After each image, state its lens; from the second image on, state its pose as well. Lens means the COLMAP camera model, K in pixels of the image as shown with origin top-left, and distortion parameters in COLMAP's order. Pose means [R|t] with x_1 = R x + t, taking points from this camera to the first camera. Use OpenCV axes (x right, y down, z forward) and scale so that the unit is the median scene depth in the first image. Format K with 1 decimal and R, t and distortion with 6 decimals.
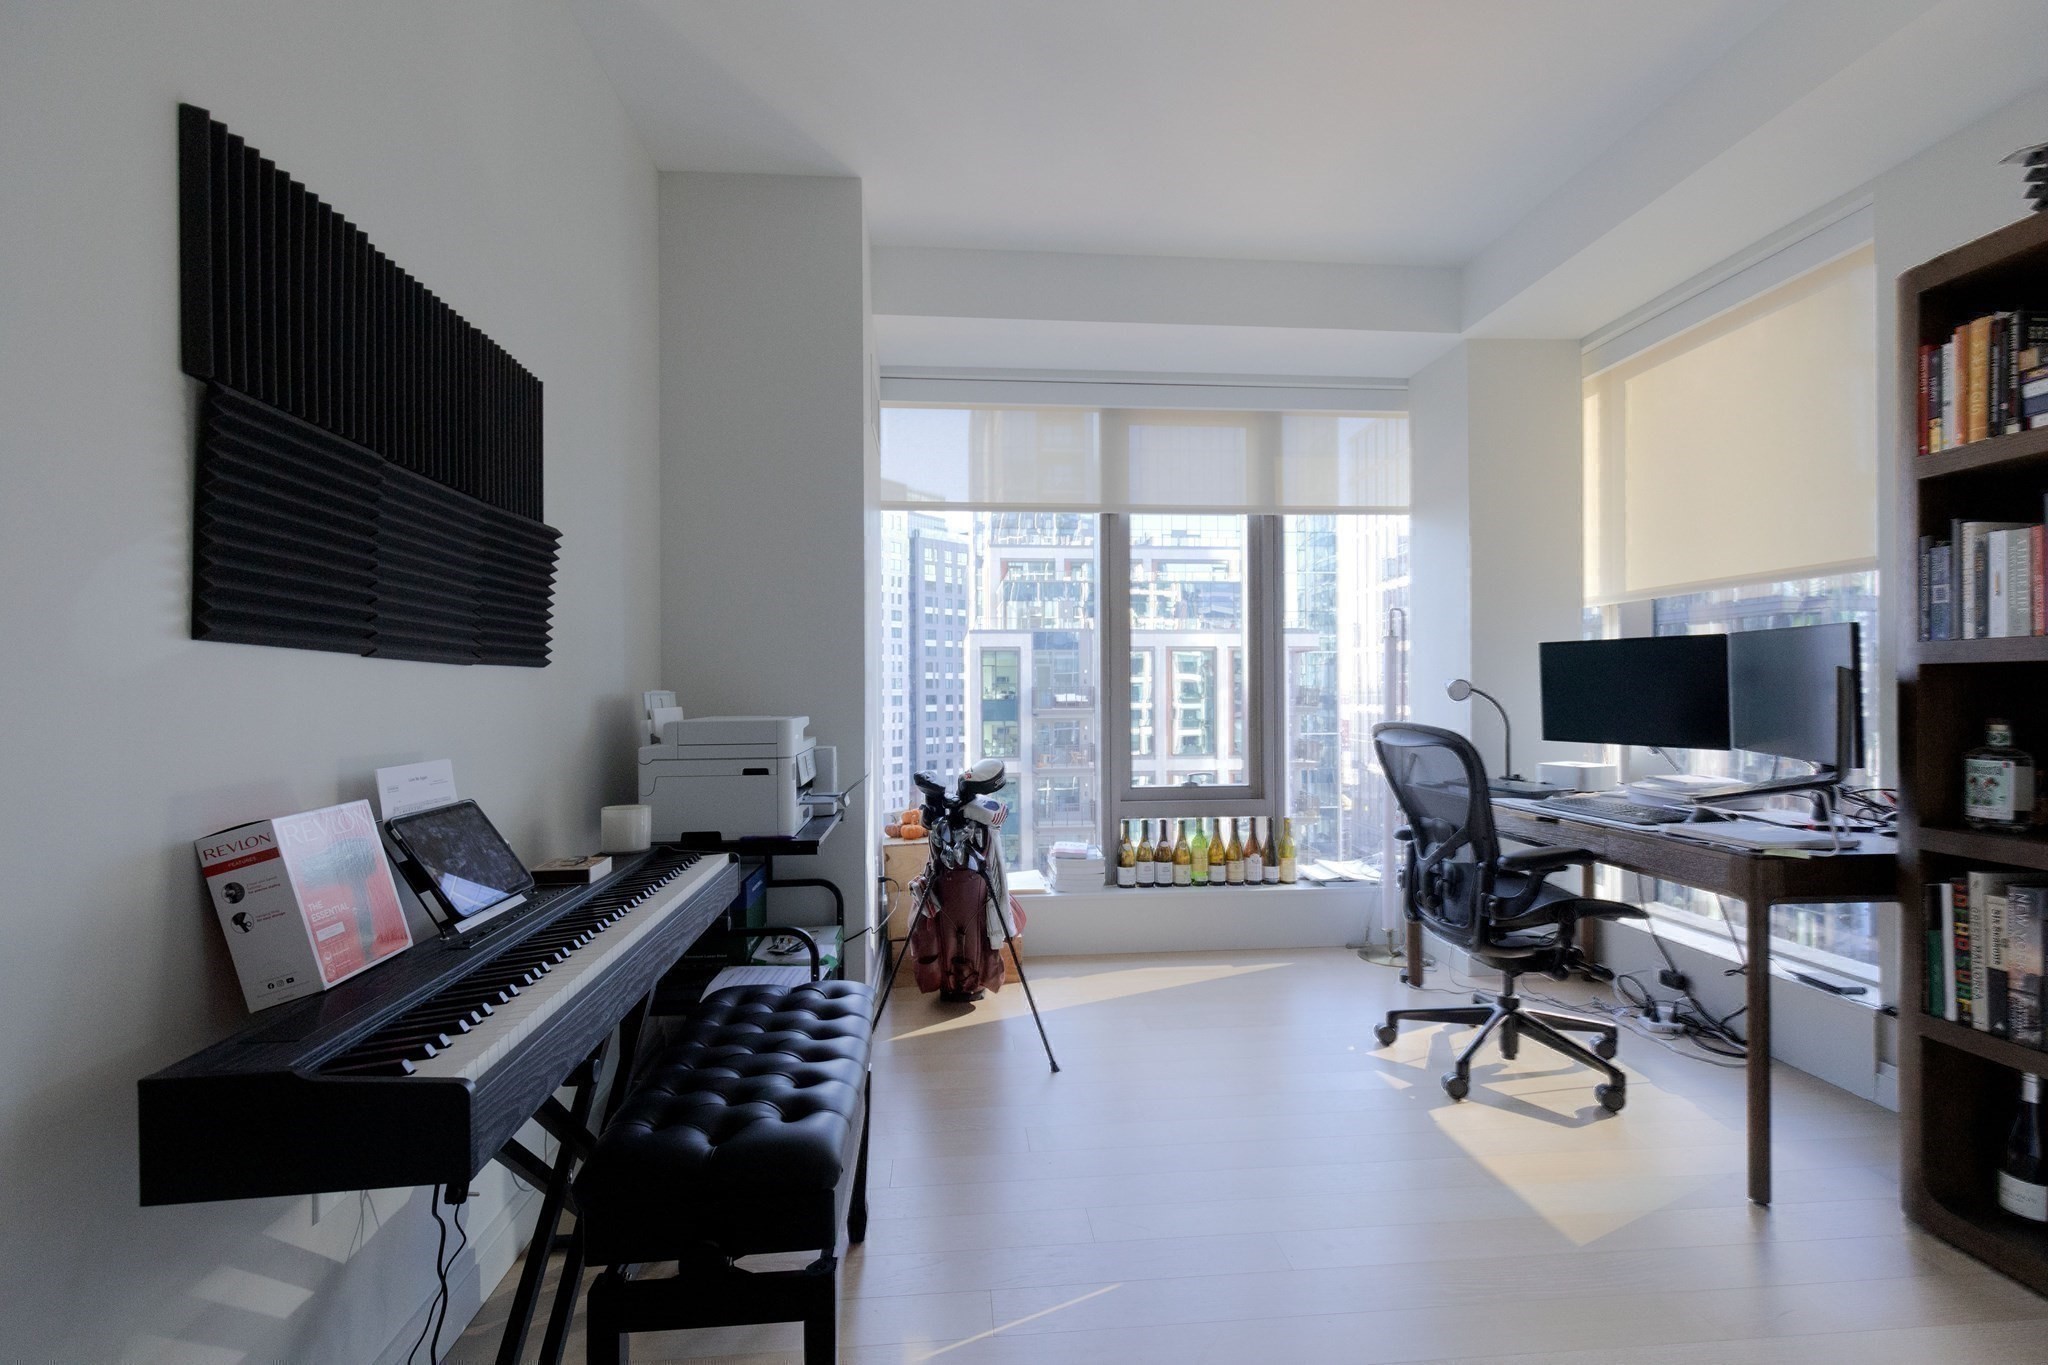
lens RADIAL K [[917.3, 0, 1025.5], [0, 917.3, 690.3], [0, 0, 1]] dist [0.000283, -0.001078]
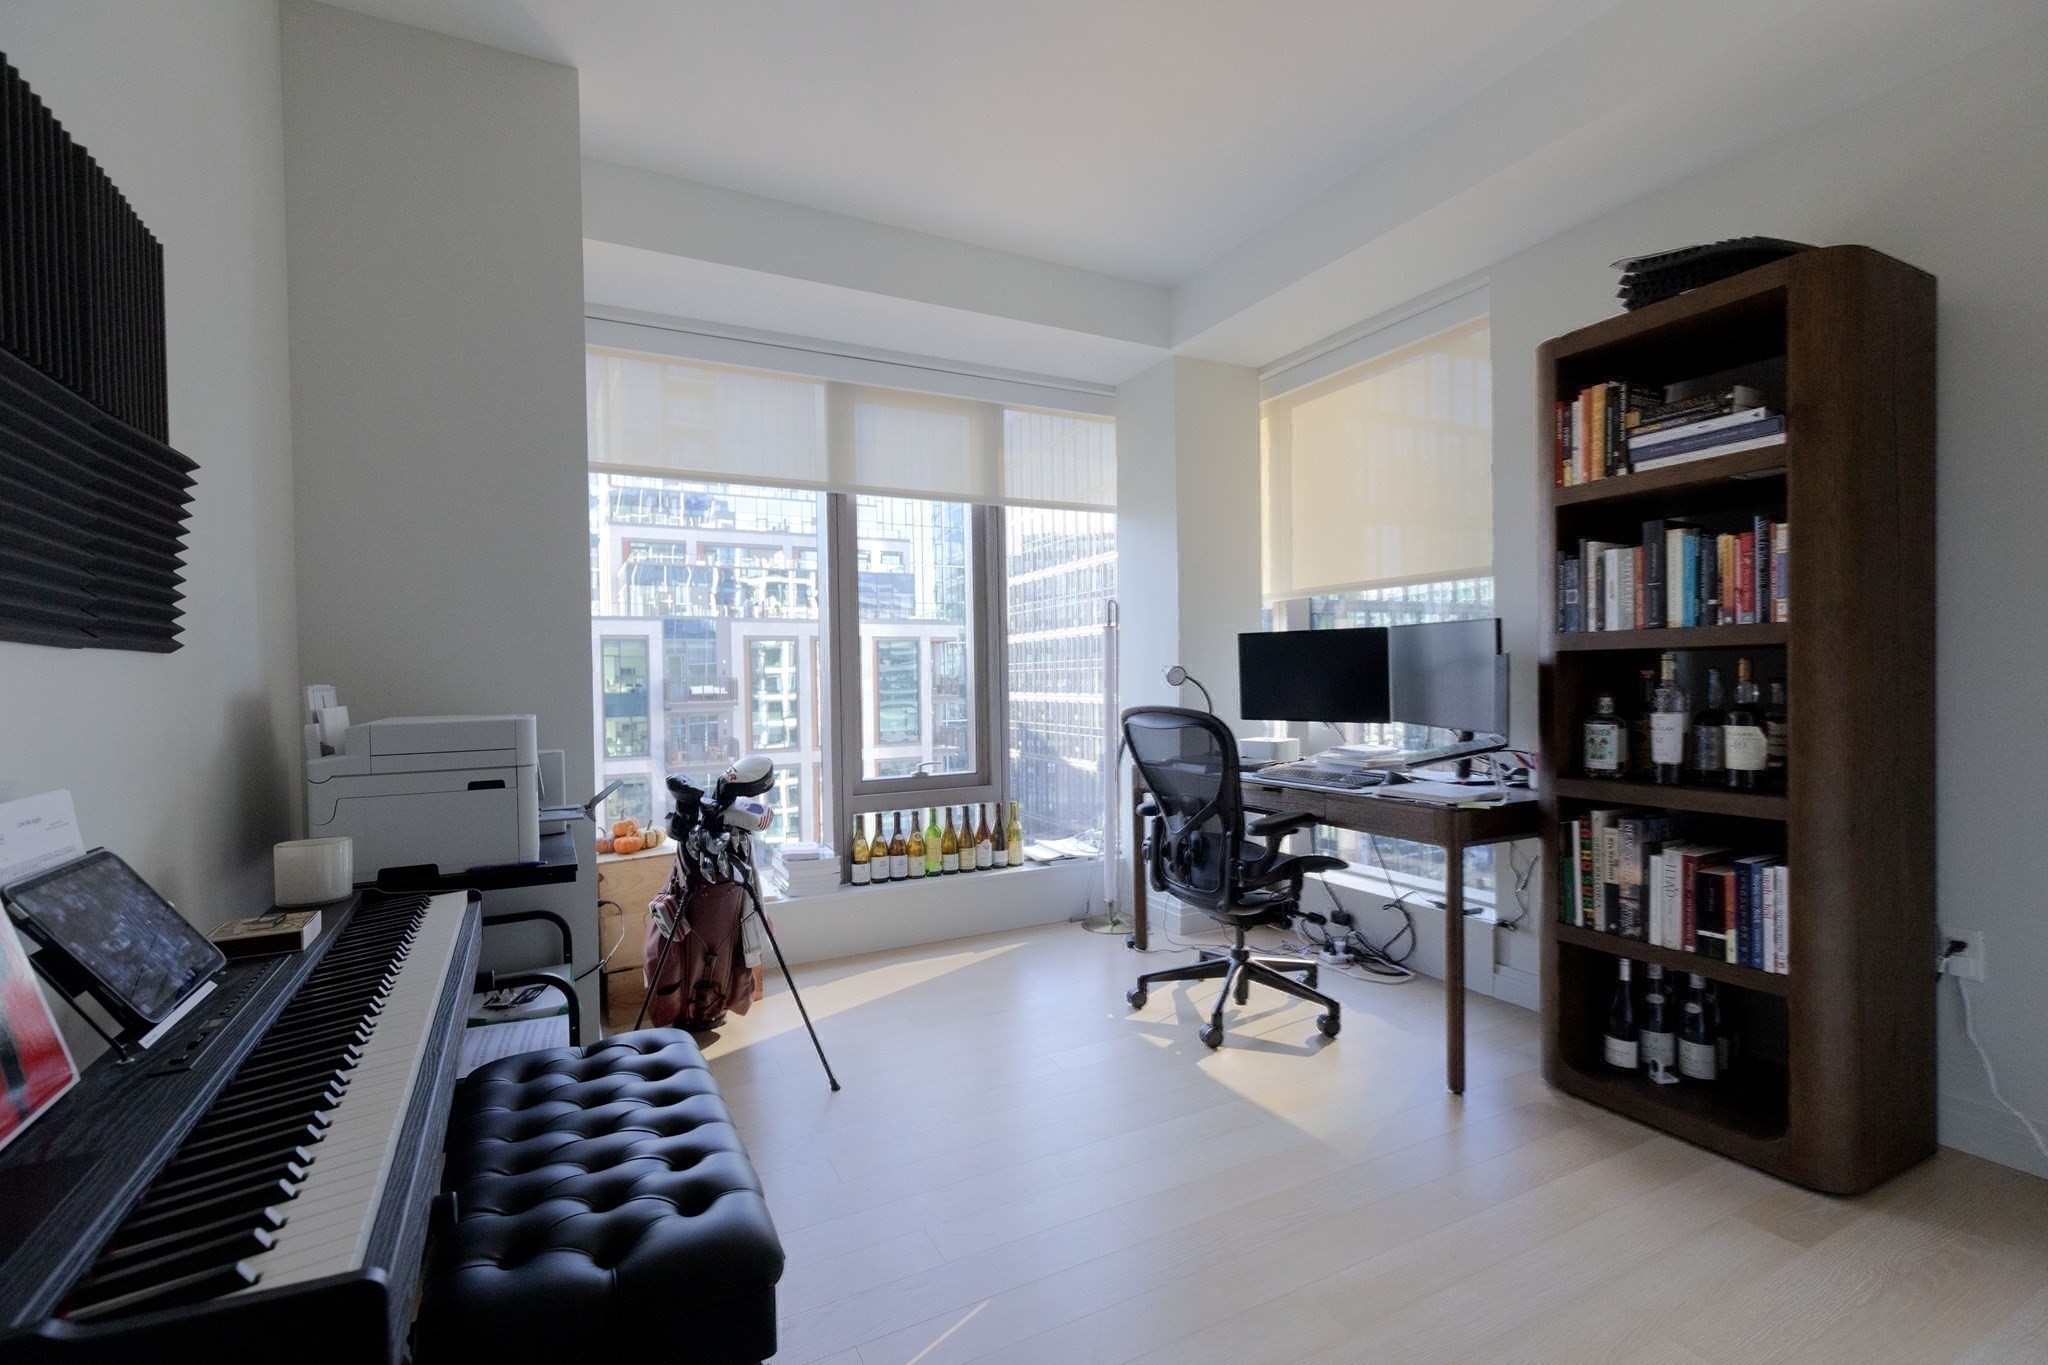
lens RADIAL K [[917.3, 0, 1029.6], [0, 917.3, 688.7], [0, 0, 1]] dist [0.000283, -0.001078]
pose [[0.922994, -0.014069, 0.384557, -0.137643], [0.010667, 0.999883, 0.010979, 0.001453], [-0.384666, -0.006031, 0.923036, 0.070261]]
